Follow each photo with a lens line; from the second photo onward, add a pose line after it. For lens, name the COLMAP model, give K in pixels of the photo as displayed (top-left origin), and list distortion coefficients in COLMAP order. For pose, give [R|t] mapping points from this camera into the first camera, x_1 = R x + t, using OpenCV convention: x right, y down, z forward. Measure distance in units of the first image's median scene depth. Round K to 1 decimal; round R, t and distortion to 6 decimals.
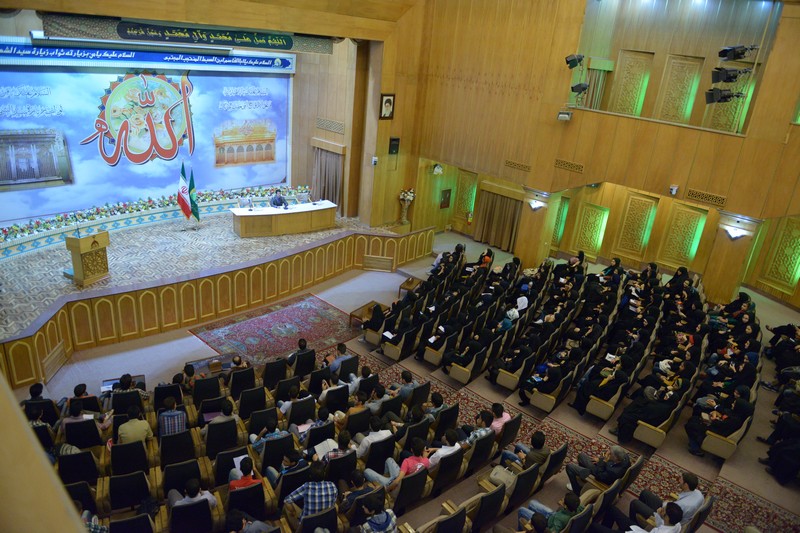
lens RADIAL K [[547.1, 0, 400.0], [0, 547.1, 266.5], [0, 0, 1]] dist [-0.049324, -0.000444]
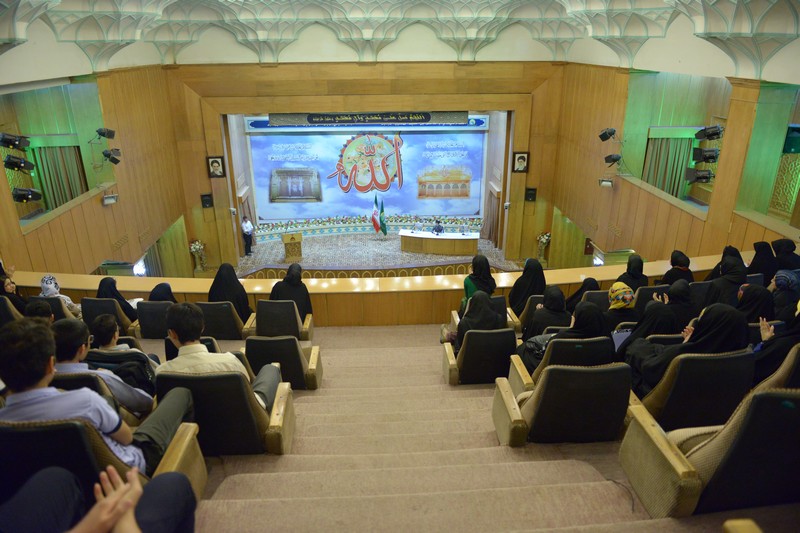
lens RADIAL K [[547.1, 0, 400.0], [0, 547.1, 266.5], [0, 0, 1]] dist [-0.049324, -0.000444]
pose [[0.724805, 0.169595, -0.667754, 0.646370], [-0.190151, 0.980825, 0.042711, -0.071582], [0.662194, 0.096017, 0.743156, -0.047357]]
